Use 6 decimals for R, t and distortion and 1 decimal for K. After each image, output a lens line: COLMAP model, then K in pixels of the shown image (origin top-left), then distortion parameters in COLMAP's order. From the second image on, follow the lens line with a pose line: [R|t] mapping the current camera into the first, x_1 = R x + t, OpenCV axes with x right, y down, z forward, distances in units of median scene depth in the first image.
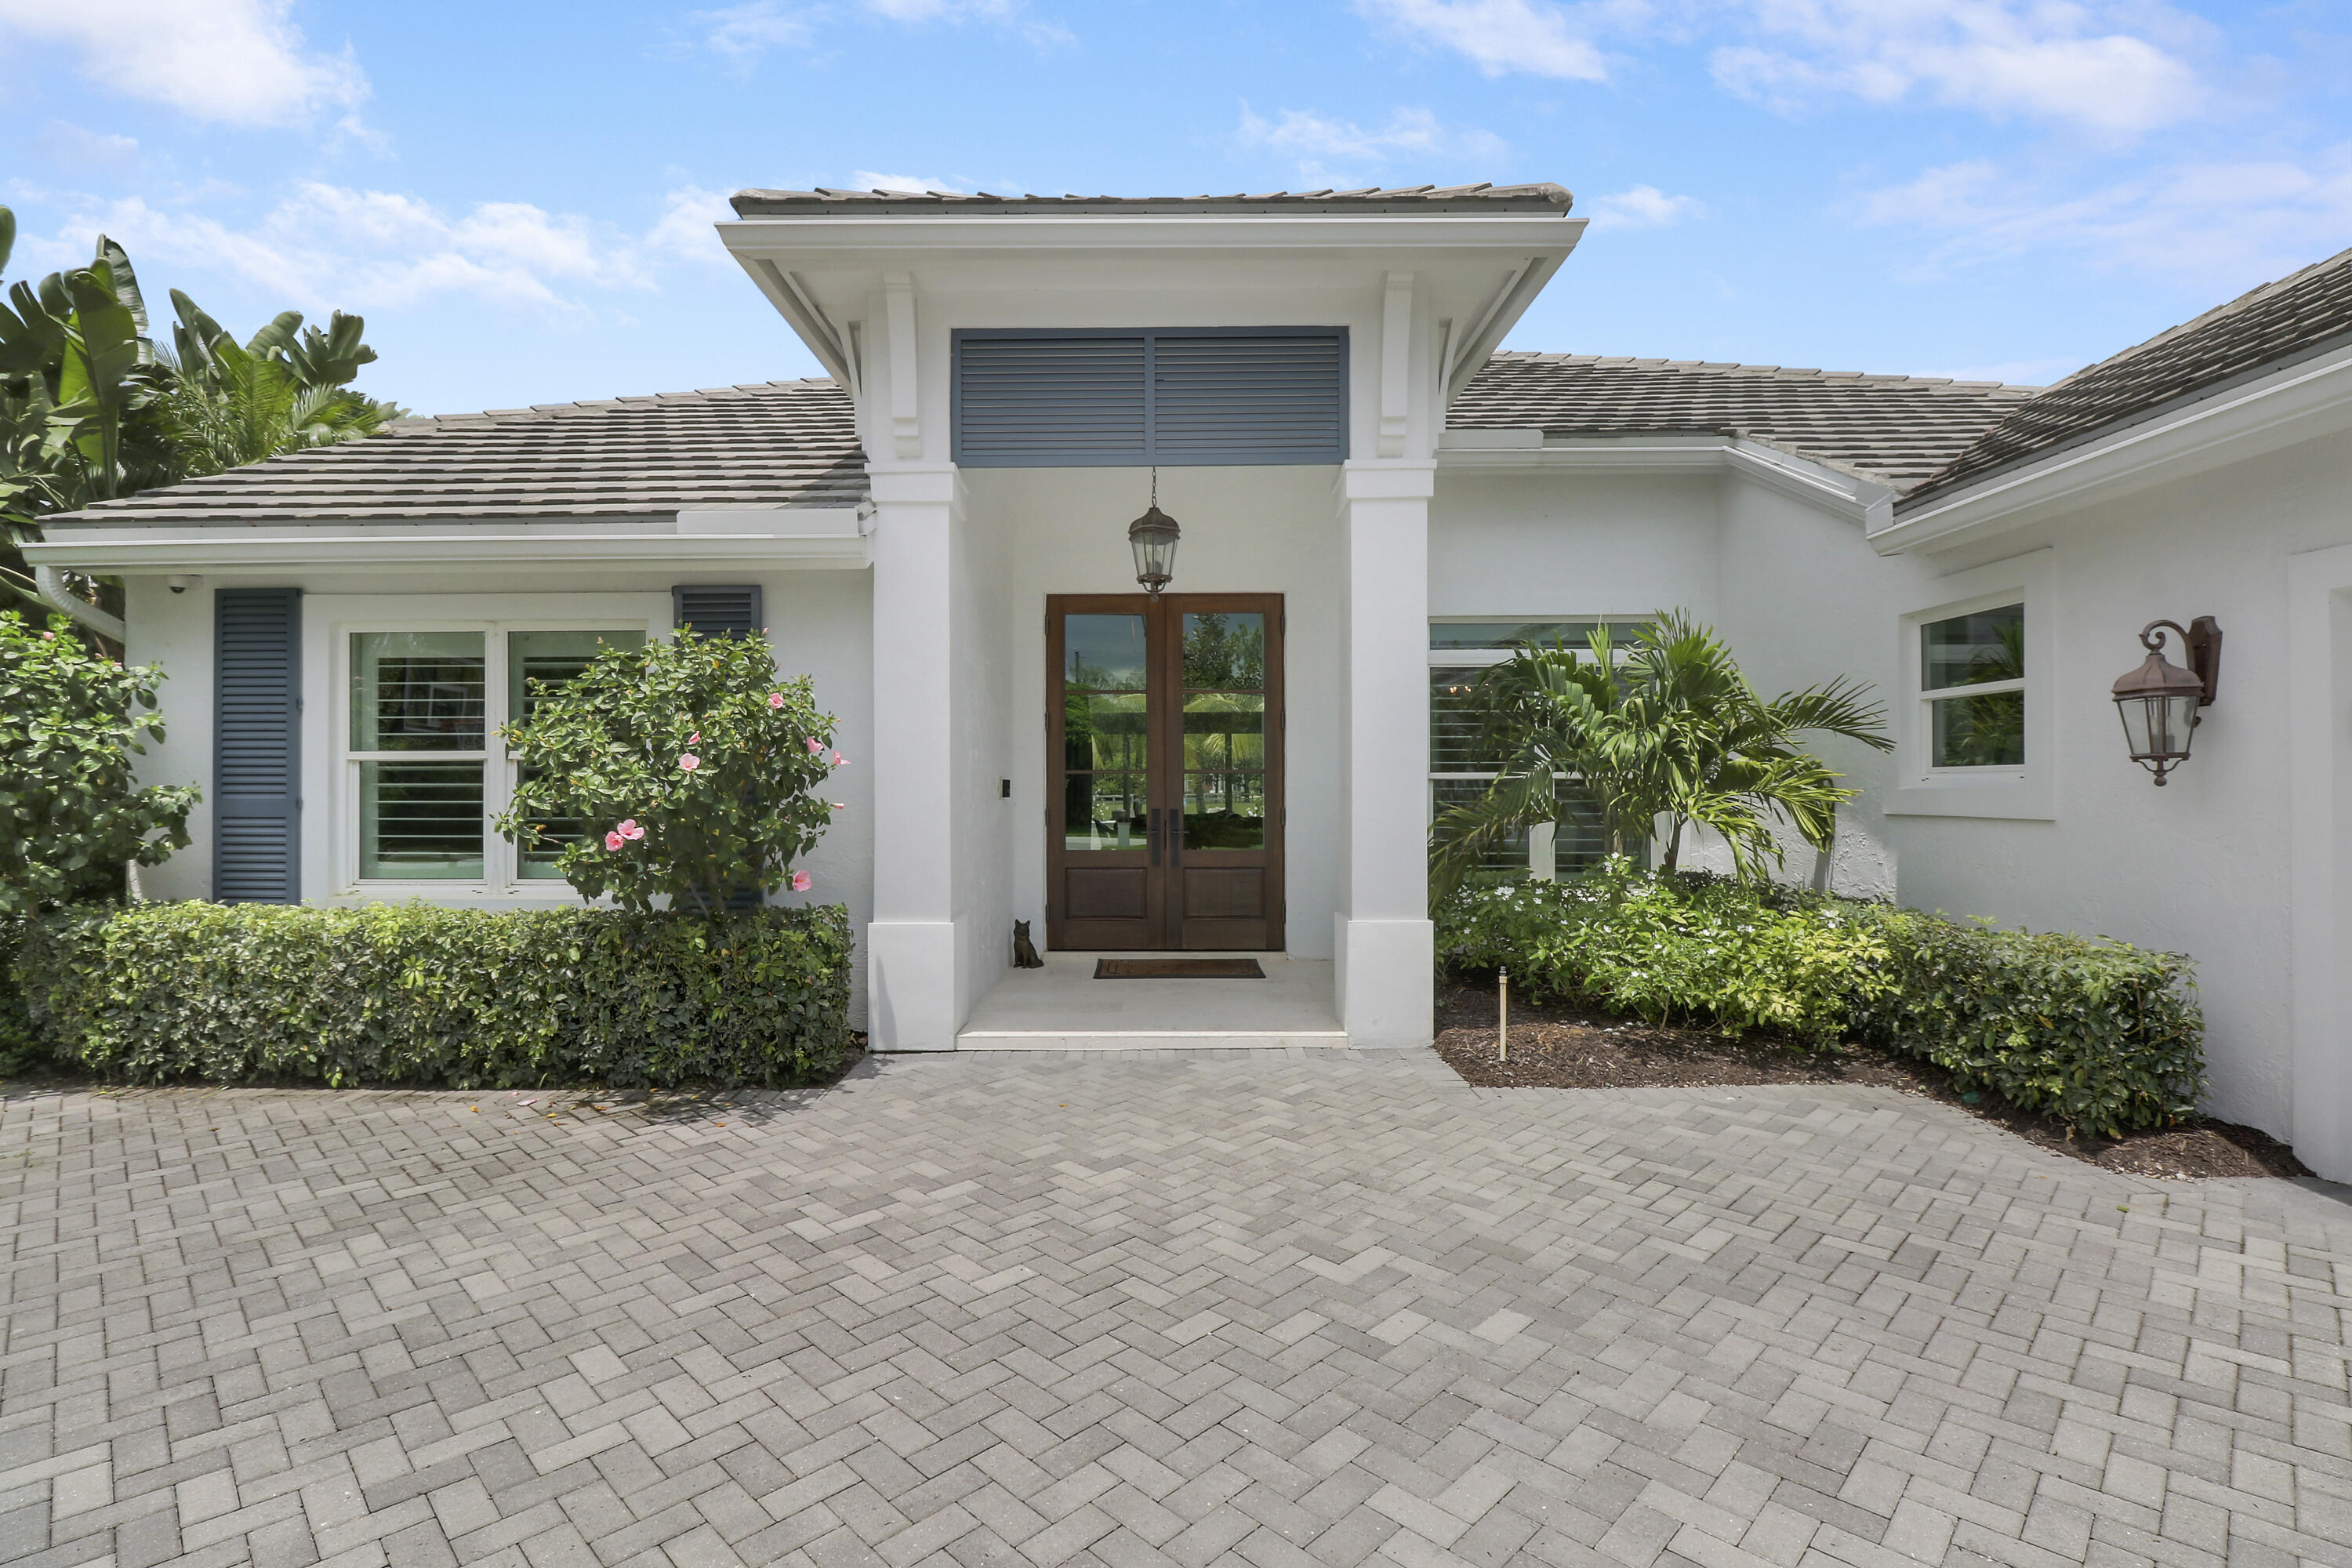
lens RADIAL K [[1083.1, 0, 1176.7], [0, 1083.1, 791.6], [0, 0, 1]] dist [0.001149, -0.015233]
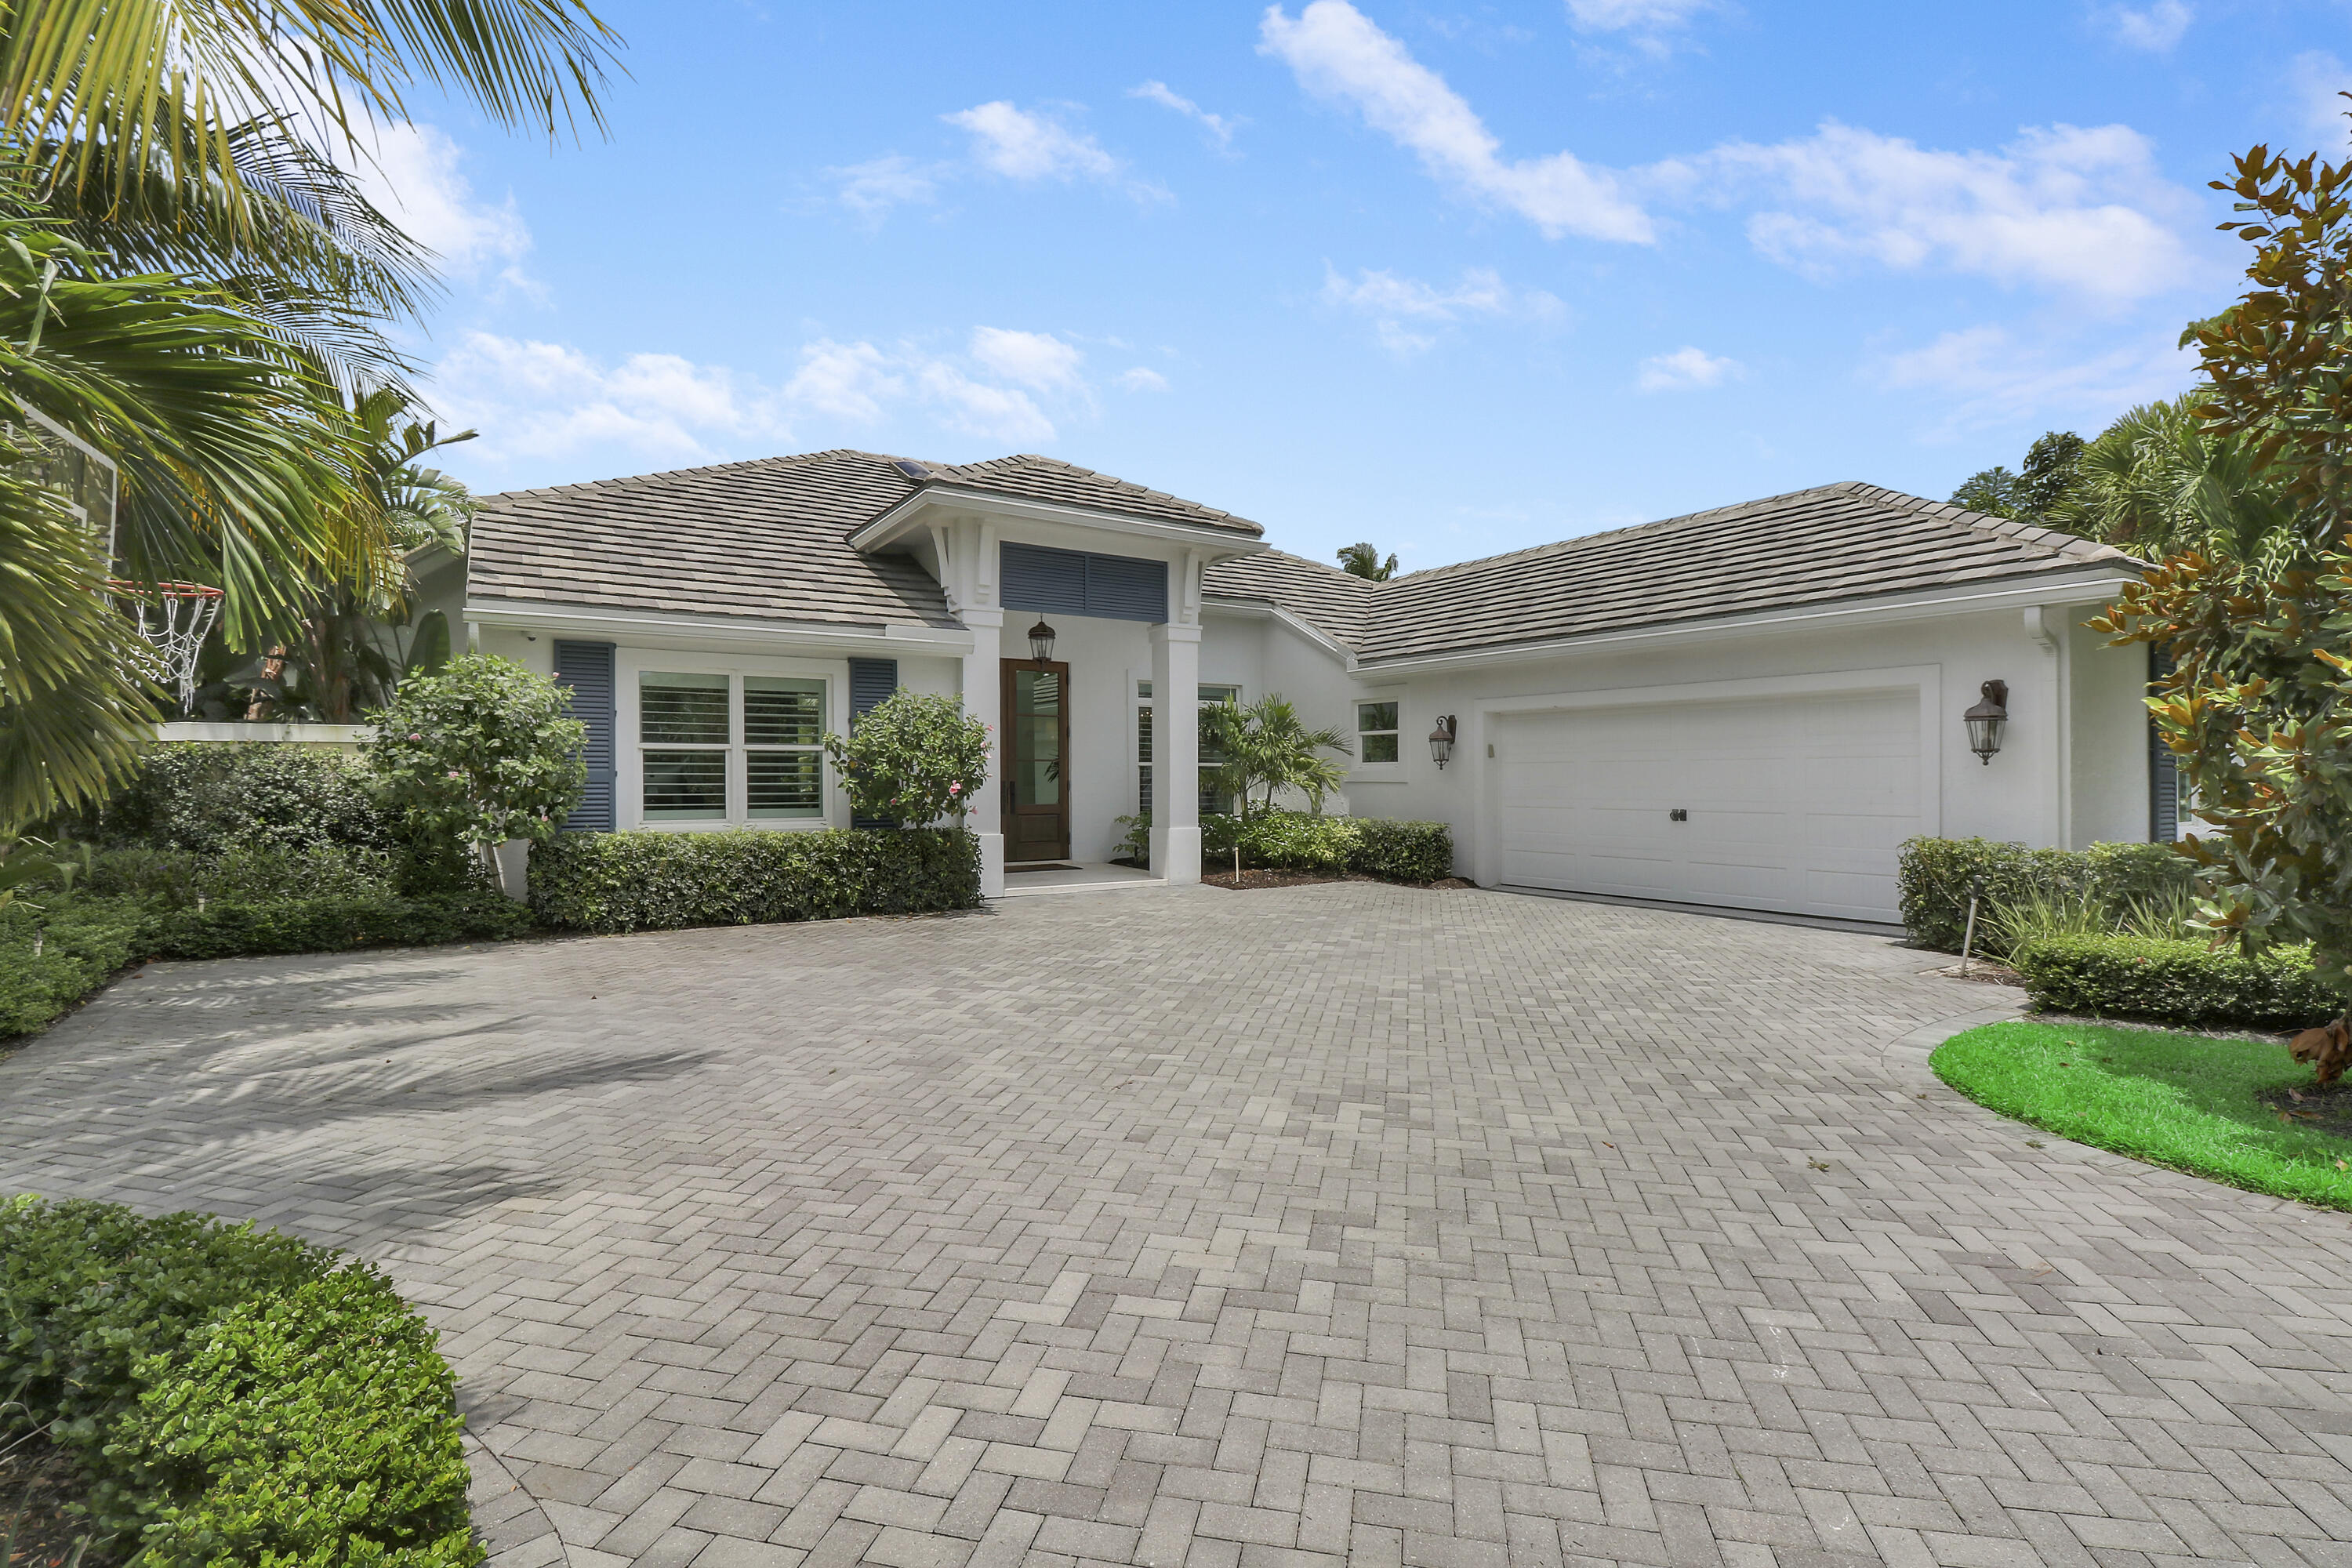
lens RADIAL K [[1083.1, 0, 1176.7], [0, 1083.1, 791.6], [0, 0, 1]] dist [0.001149, -0.015233]
pose [[0.839795, -0.003954, 0.542890, -1.055565], [-0.000643, 0.999966, 0.008277, 0.024731], [-0.542904, -0.007300, 0.839763, -0.898489]]
